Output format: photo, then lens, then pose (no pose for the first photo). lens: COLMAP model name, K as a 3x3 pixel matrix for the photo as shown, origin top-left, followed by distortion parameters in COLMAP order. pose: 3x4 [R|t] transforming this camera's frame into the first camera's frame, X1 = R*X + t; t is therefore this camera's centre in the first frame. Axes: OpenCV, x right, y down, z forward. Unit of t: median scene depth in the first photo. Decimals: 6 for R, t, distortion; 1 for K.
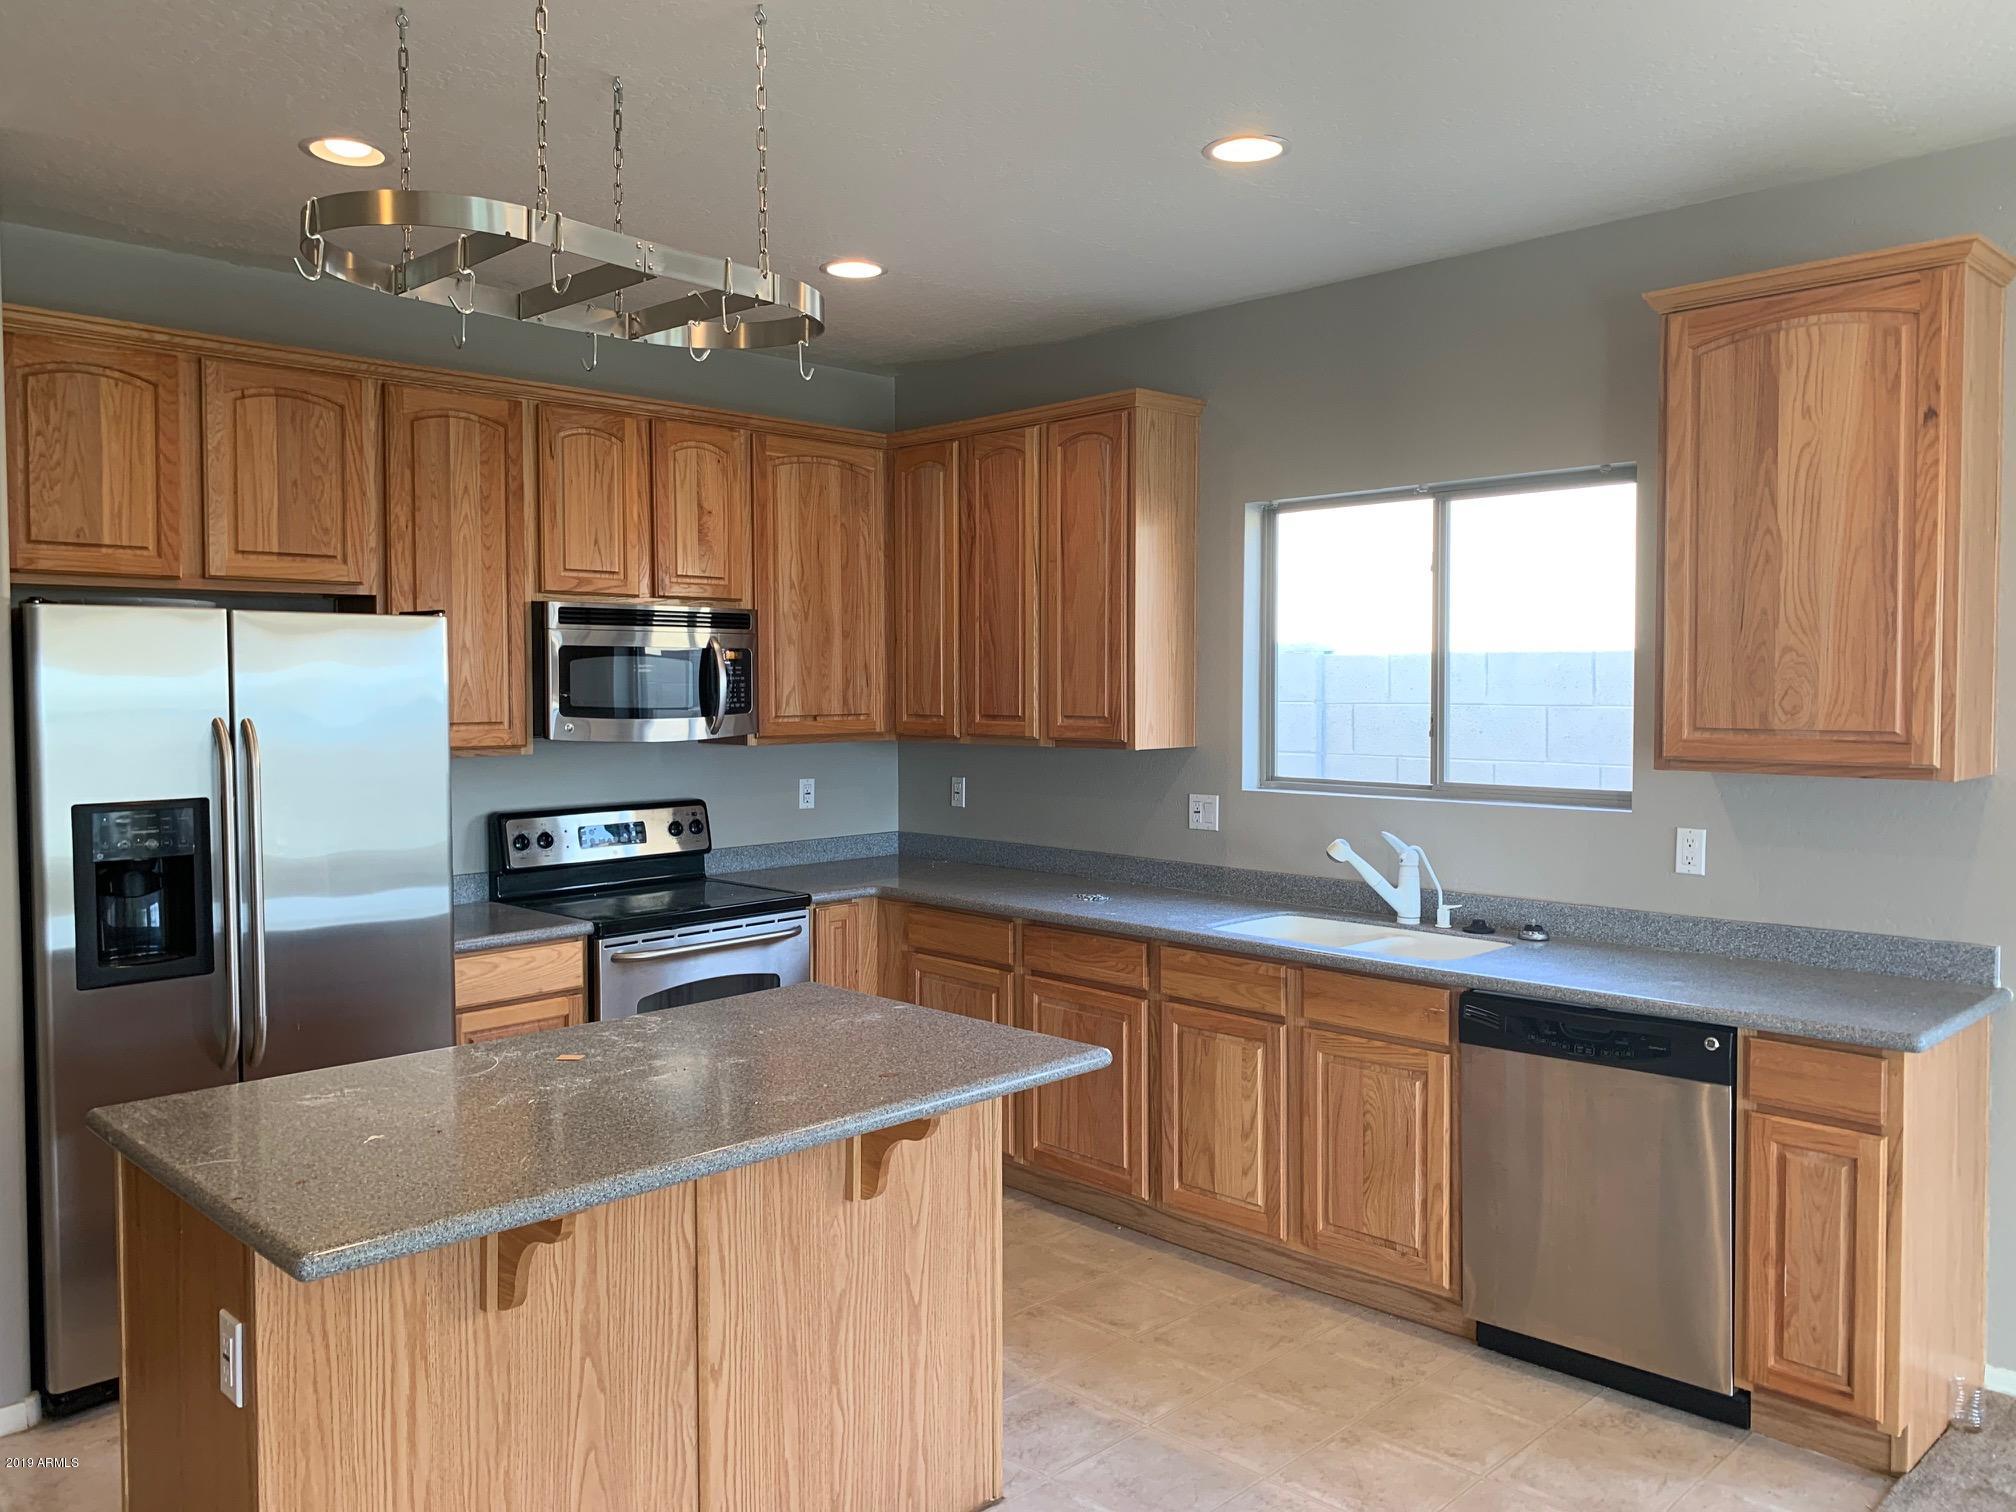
lens RADIAL K [[1525.1, 0, 1000.2], [0, 1525.1, 717.5], [0, 0, 1]] dist [0.059203, -0.064471]
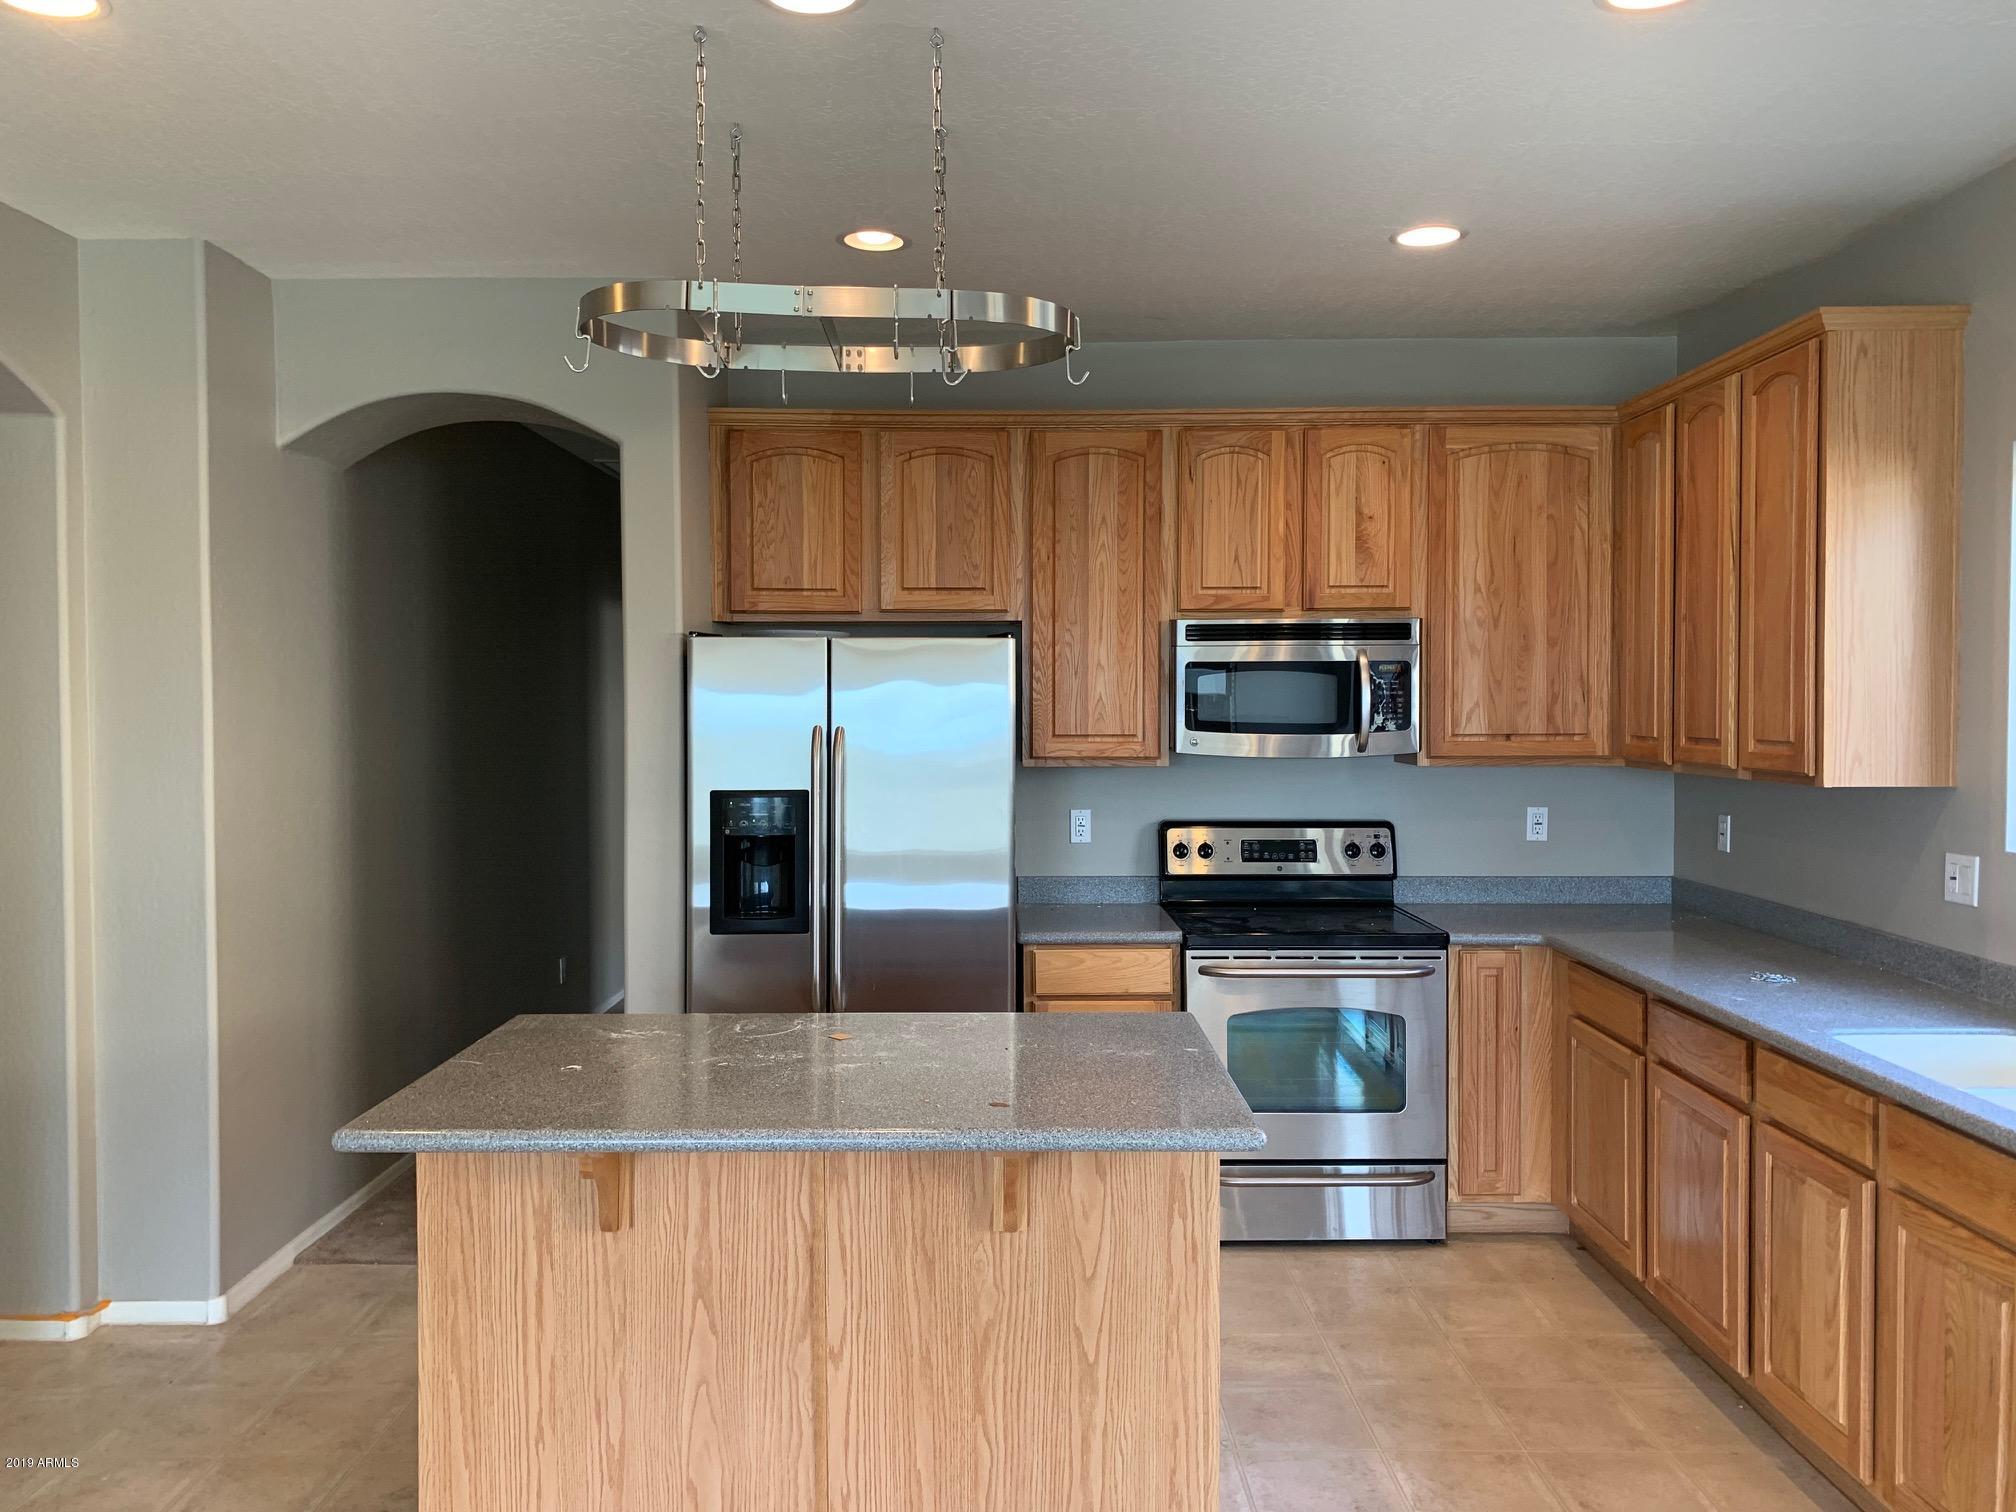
lens RADIAL K [[1525.1, 0, 998.4], [0, 1525.1, 725.7], [0, 0, 1]] dist [0.059203, -0.064471]
pose [[0.716156, 0.012961, -0.697820, 0.398491], [-0.017172, 0.999852, 0.000947, -0.003364], [0.697729, 0.011305, 0.716272, 0.208622]]
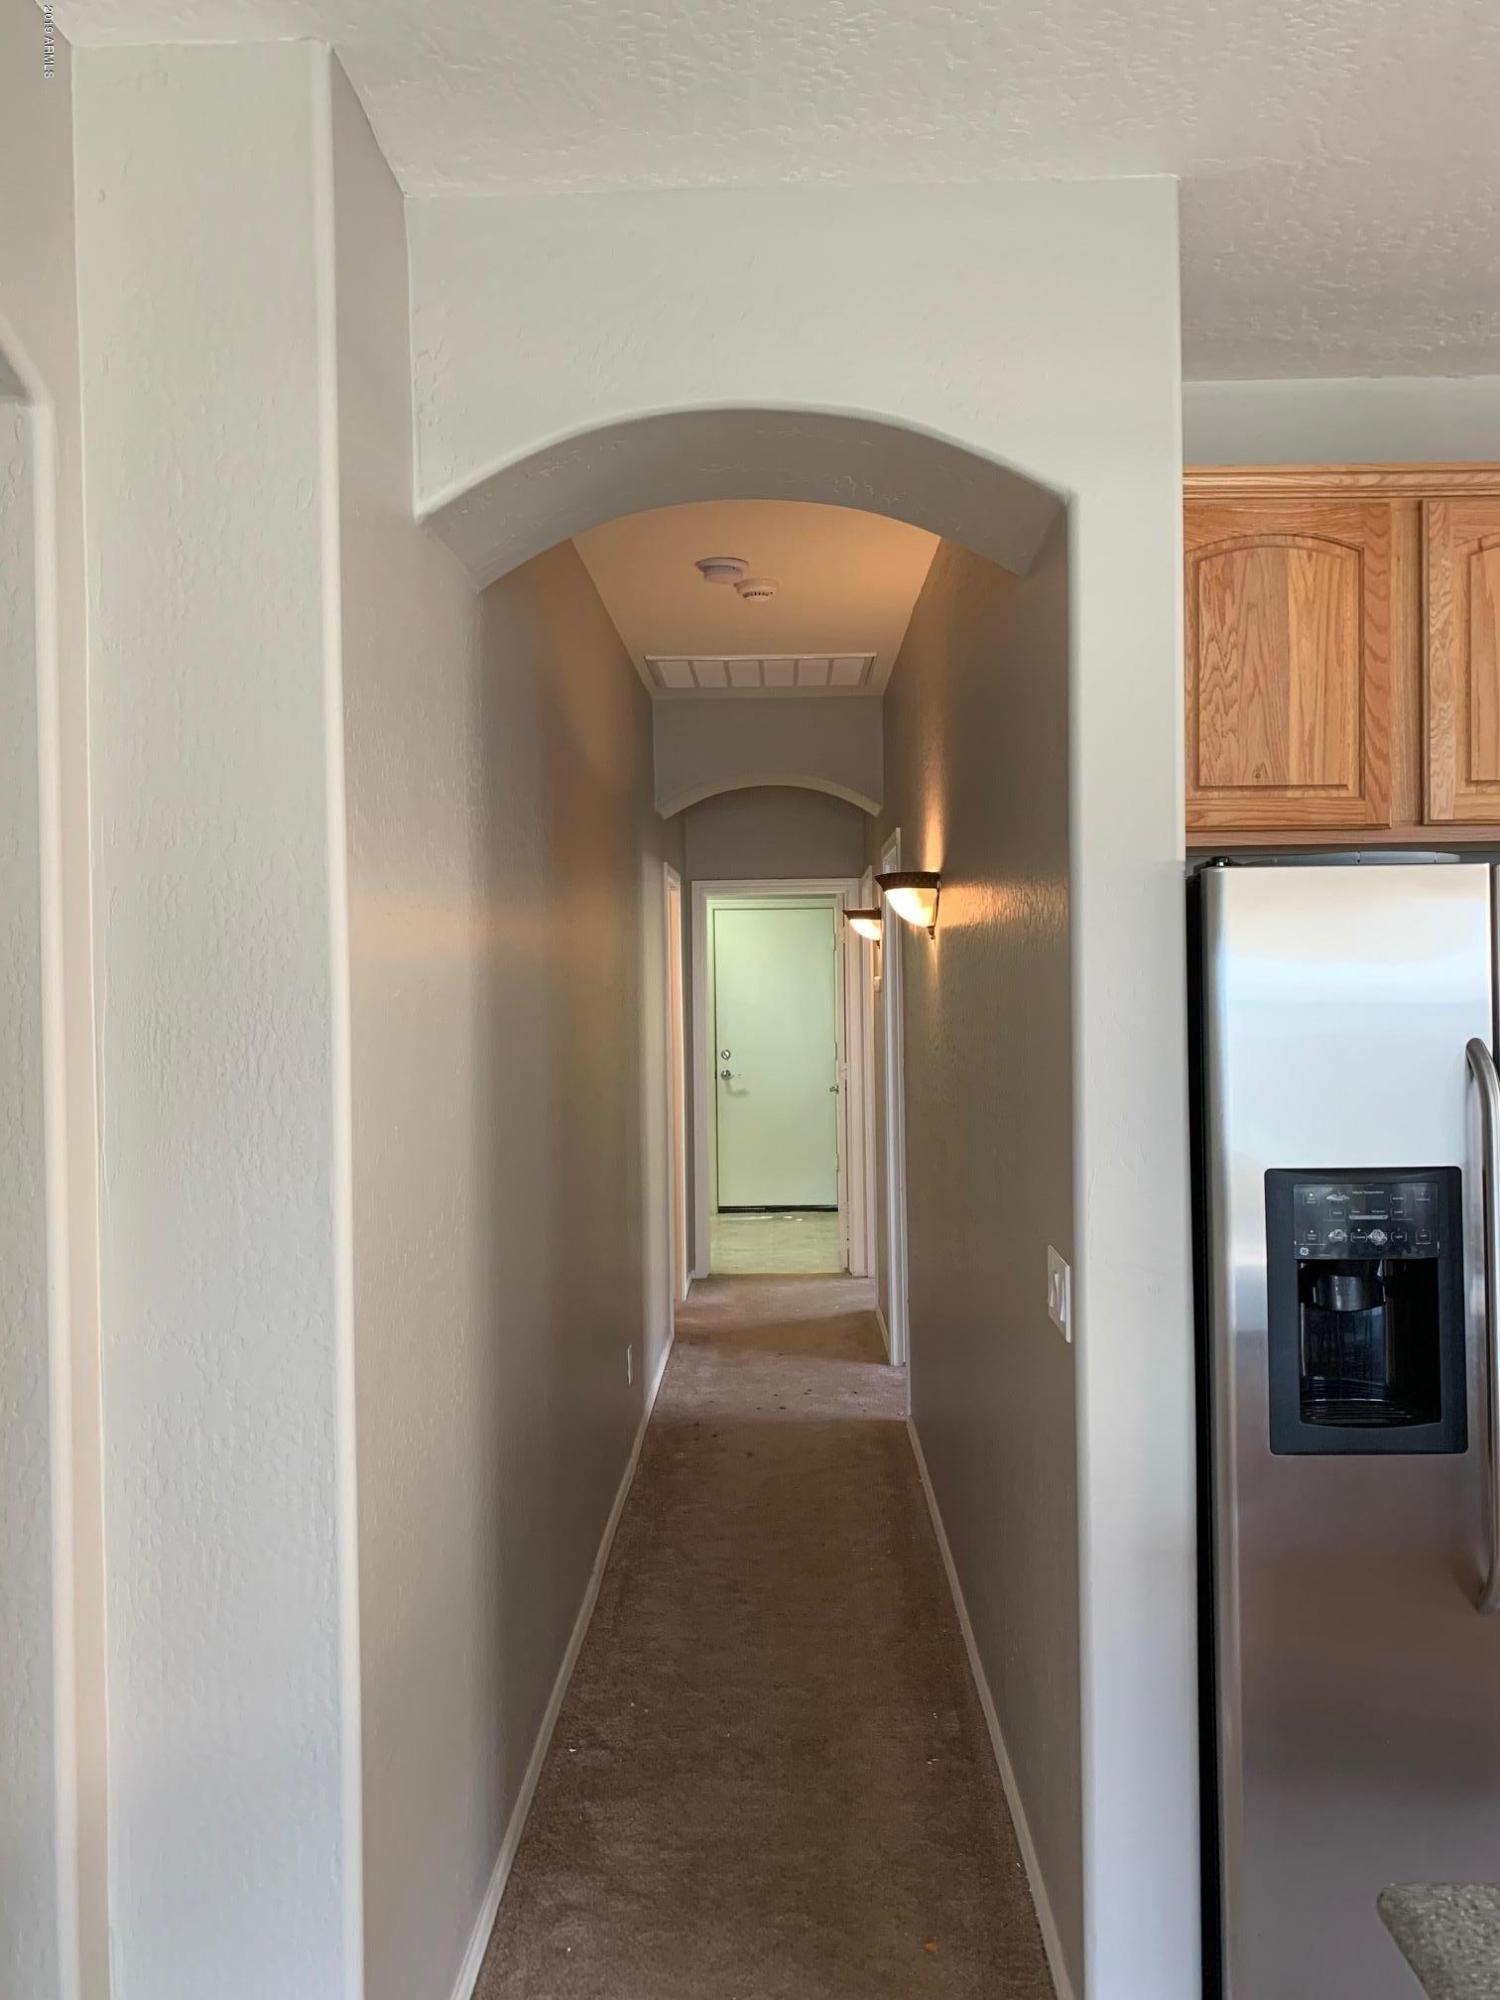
lens RADIAL K [[1513.0, 0, 772.6], [0, 1513.0, 968.3], [0, 0, 1]] dist [0.059203, -0.064471]
pose [[0.700203, -0.002564, -0.713939, -0.240543], [-0.011316, 0.999828, -0.014688, -0.014621], [0.713854, 0.018363, 0.700054, 0.332775]]
